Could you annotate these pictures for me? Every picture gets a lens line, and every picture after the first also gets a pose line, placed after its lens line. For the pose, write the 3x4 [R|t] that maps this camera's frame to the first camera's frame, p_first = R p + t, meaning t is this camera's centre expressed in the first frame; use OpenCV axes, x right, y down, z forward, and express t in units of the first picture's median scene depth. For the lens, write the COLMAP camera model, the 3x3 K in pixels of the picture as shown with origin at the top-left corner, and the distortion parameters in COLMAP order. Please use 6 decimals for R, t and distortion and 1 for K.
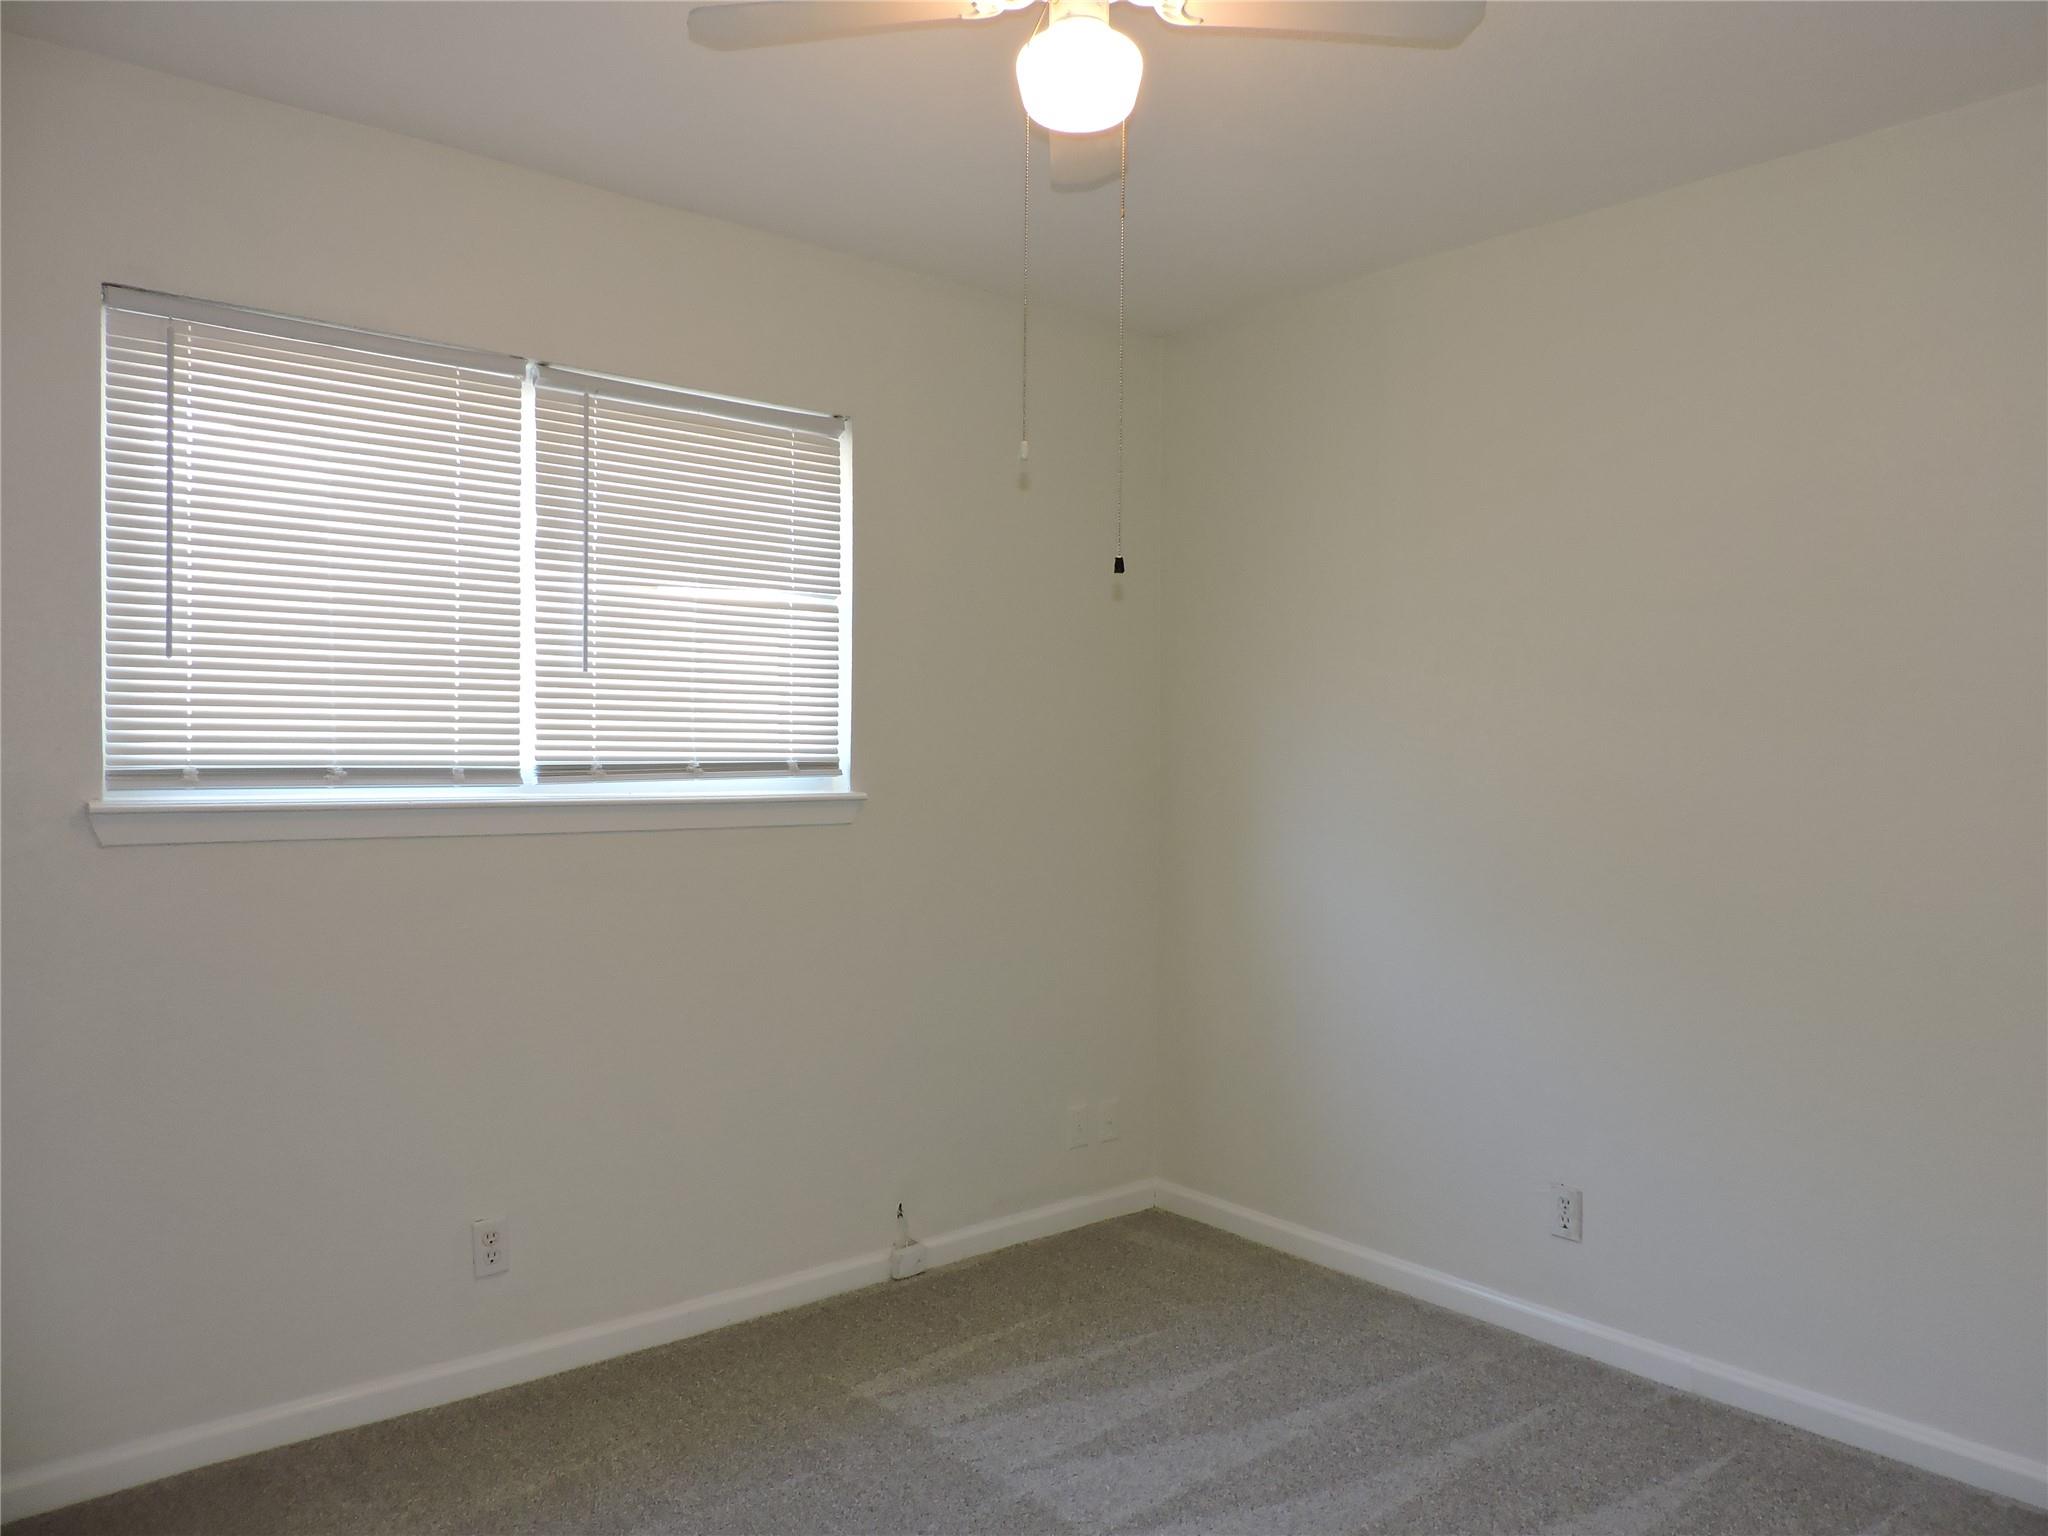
lens RADIAL K [[1431.2, 0, 1031.8], [0, 1431.2, 771.5], [0, 0, 1]] dist [-0.023661, -0.001326]
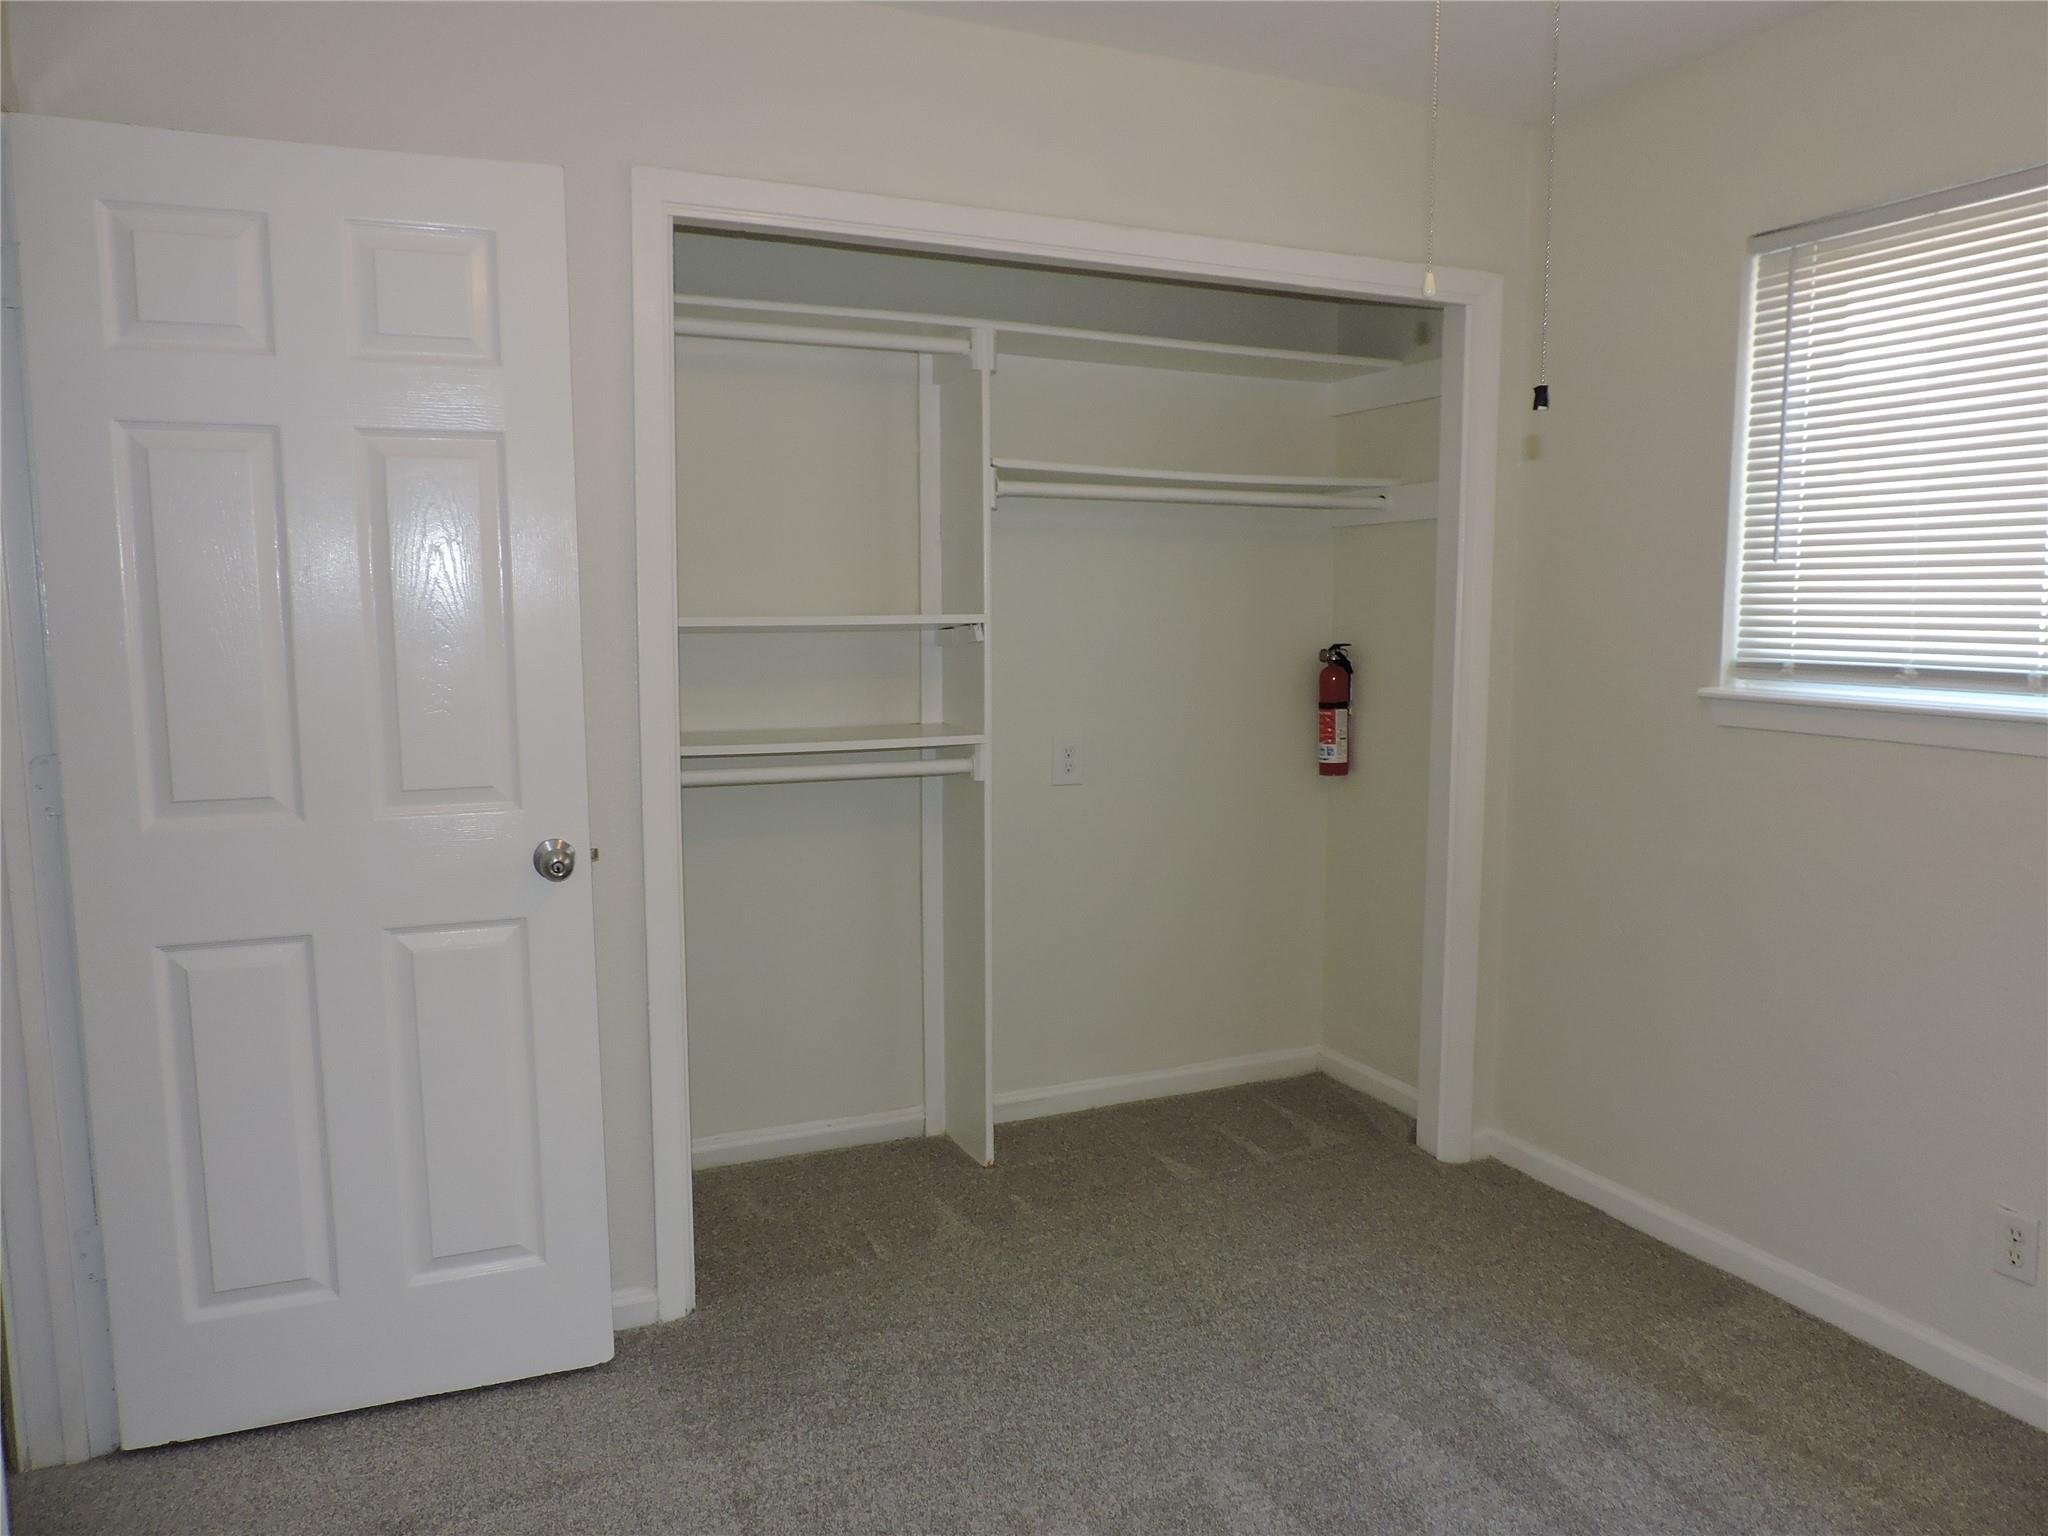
lens RADIAL K [[1431.2, 0, 1031.8], [0, 1431.2, 771.5], [0, 0, 1]] dist [-0.023661, -0.001326]
pose [[-0.261790, 0.100353, -0.959893, 0.617007], [-0.022587, 0.993670, 0.110045, -0.025907], [0.964861, 0.050490, -0.257866, 0.726246]]
